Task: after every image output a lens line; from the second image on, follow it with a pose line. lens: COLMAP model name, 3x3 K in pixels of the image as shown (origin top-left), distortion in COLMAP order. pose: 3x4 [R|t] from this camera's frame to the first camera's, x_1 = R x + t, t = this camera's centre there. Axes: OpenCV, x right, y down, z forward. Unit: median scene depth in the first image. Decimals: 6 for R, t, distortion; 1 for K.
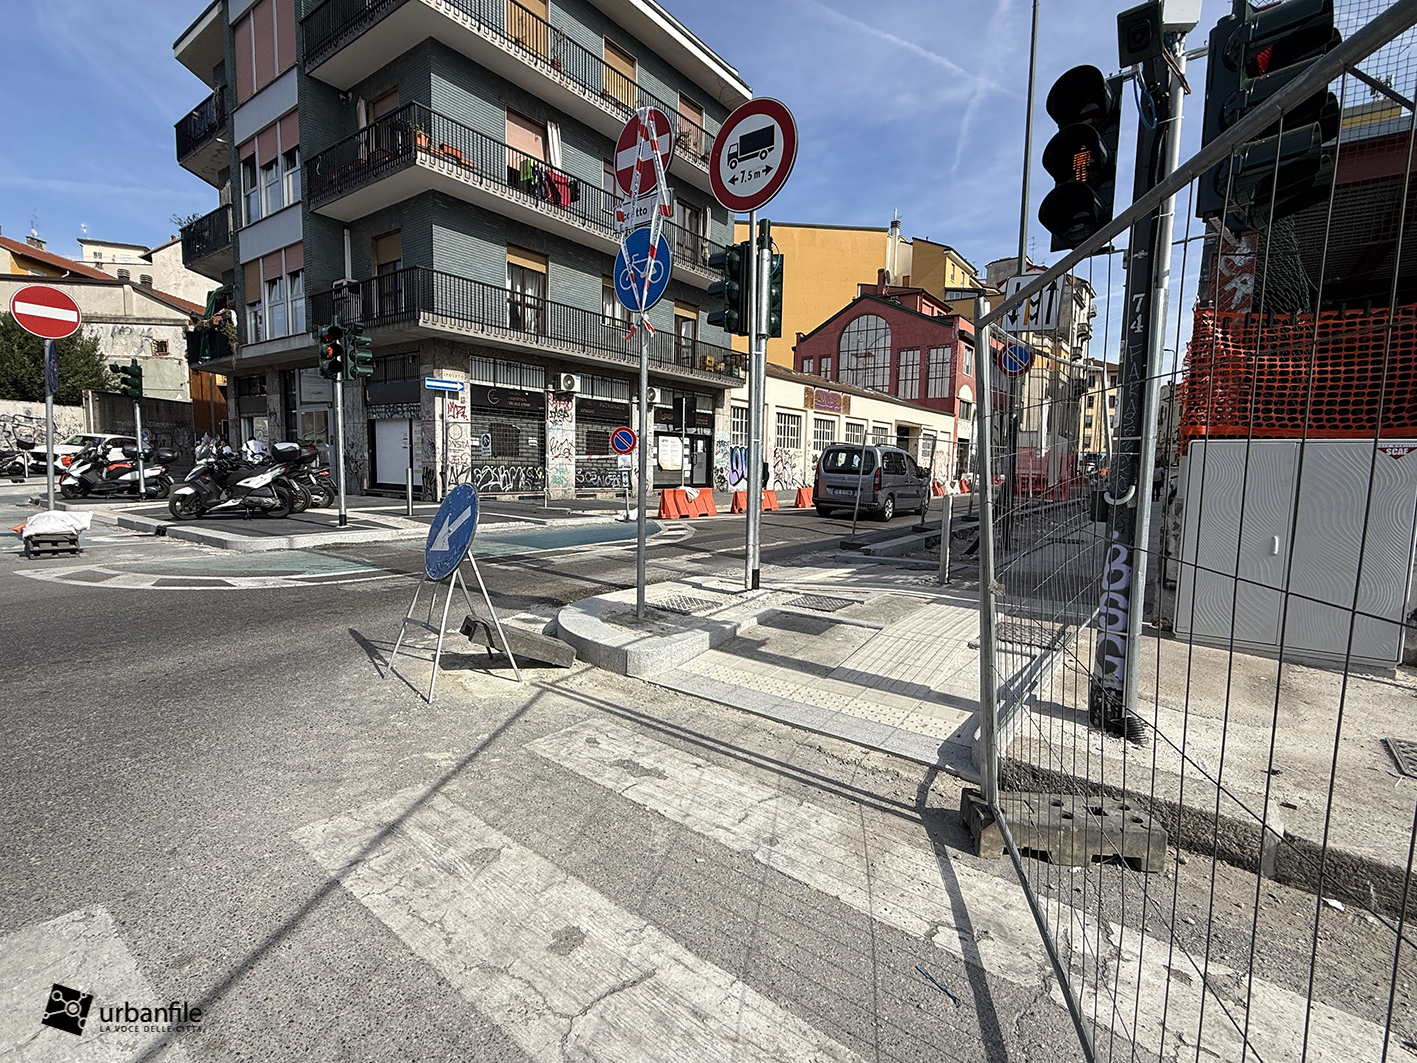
lens RADIAL K [[690.0, 0, 707.9], [0, 690.0, 526.8], [0, 0, 1]] dist [0.003887, 0.001846]
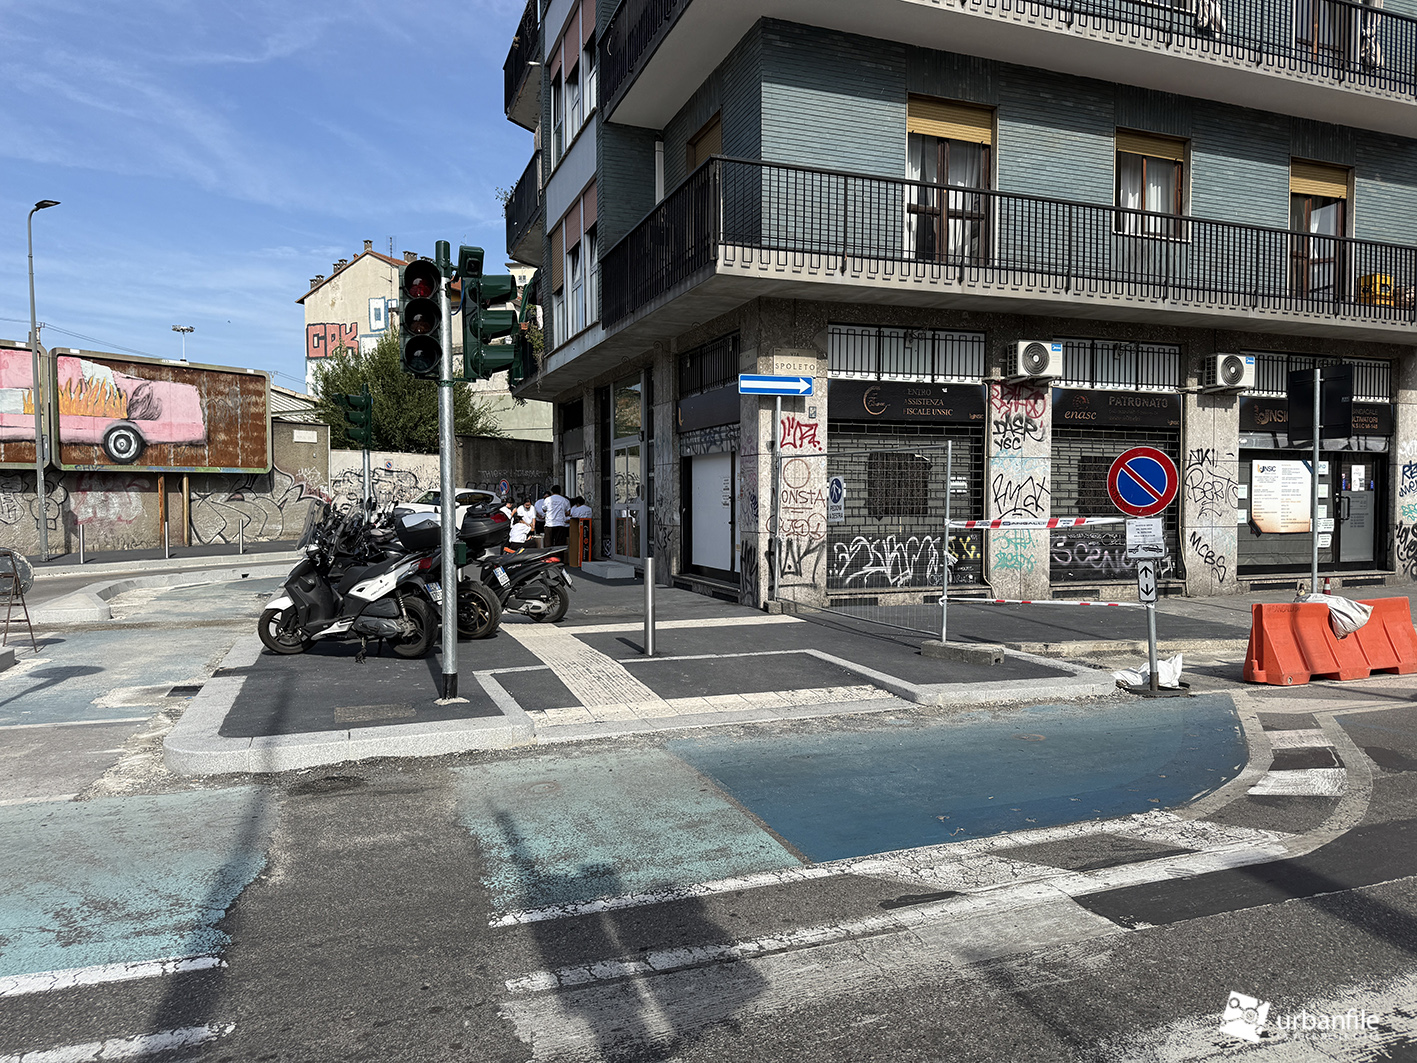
lens RADIAL K [[1003.1, 0, 698.1], [0, 1003.1, 552.6], [0, 0, 1]] dist [0.060869, -0.053193]
pose [[0.839323, 0.005121, -0.543609, -0.015133], [-0.028936, 0.998959, -0.035267, -0.043280], [0.542862, 0.045330, 0.838598, 0.289167]]
